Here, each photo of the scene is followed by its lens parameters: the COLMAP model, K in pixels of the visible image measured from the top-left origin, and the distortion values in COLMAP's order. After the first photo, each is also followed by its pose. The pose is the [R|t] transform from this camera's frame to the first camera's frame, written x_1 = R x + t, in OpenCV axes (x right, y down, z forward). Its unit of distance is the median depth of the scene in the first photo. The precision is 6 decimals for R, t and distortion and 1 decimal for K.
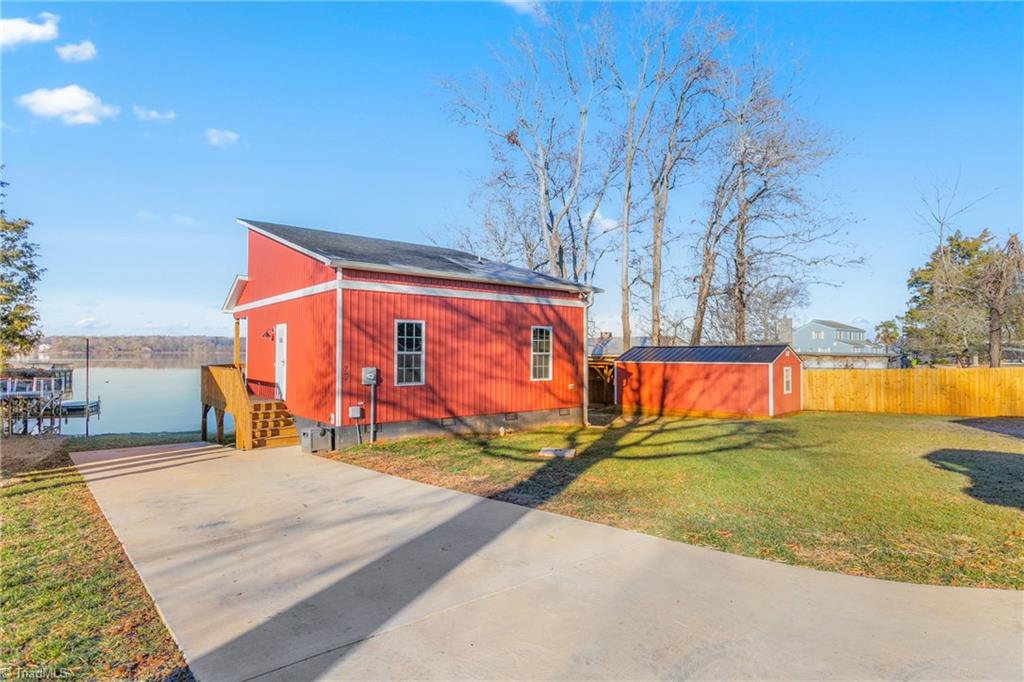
lens RADIAL K [[565.9, 0, 515.3], [0, 565.9, 347.3], [0, 0, 1]] dist [0.006384, 0.001148]
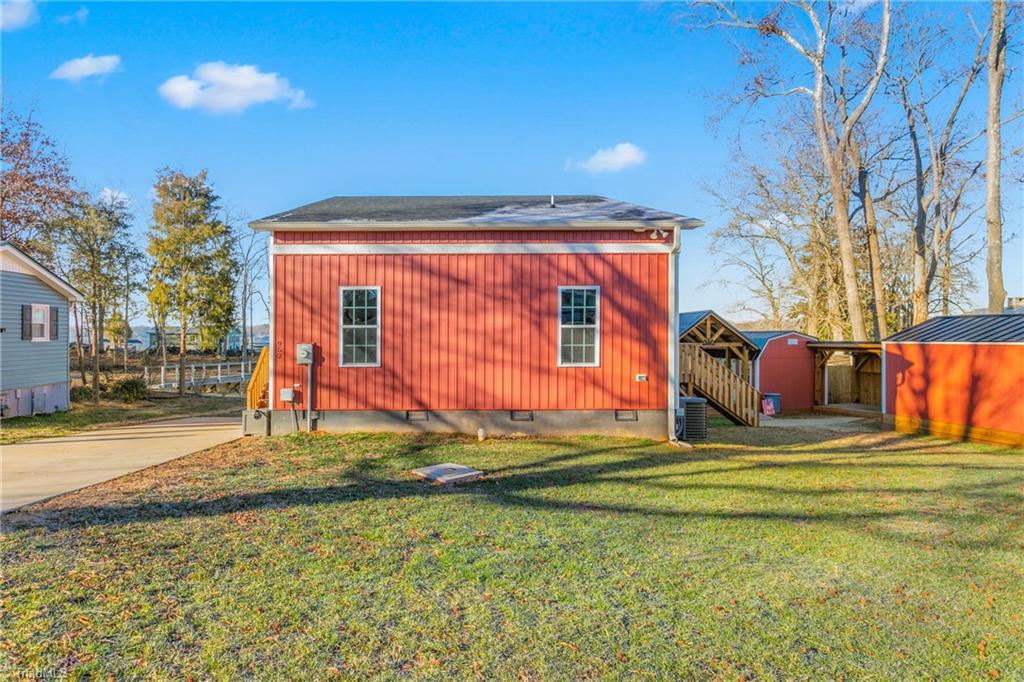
lens RADIAL K [[611.4, 0, 511.9], [0, 611.4, 344.7], [0, 0, 1]] dist [-0.001841, -0.001910]
pose [[0.761224, 0.002899, -0.648482, 0.469846], [0.010662, 0.999799, 0.016985, 0.019315], [0.648401, -0.019843, 0.761040, 0.402951]]
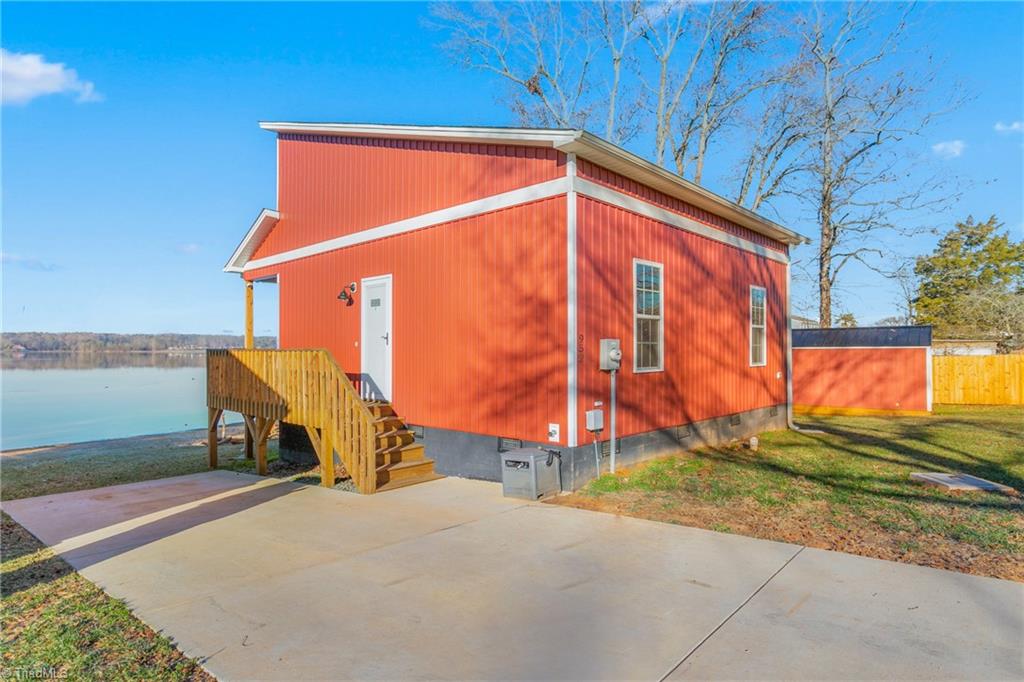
lens RADIAL K [[573.5, 0, 507.8], [0, 573.5, 349.2], [0, 0, 1]] dist [0.016859, -0.002286]
pose [[0.991912, -0.002286, 0.126907, -0.346997], [0.001495, 0.999979, 0.006329, 0.032234], [-0.126919, -0.006088, 0.991894, 0.366259]]
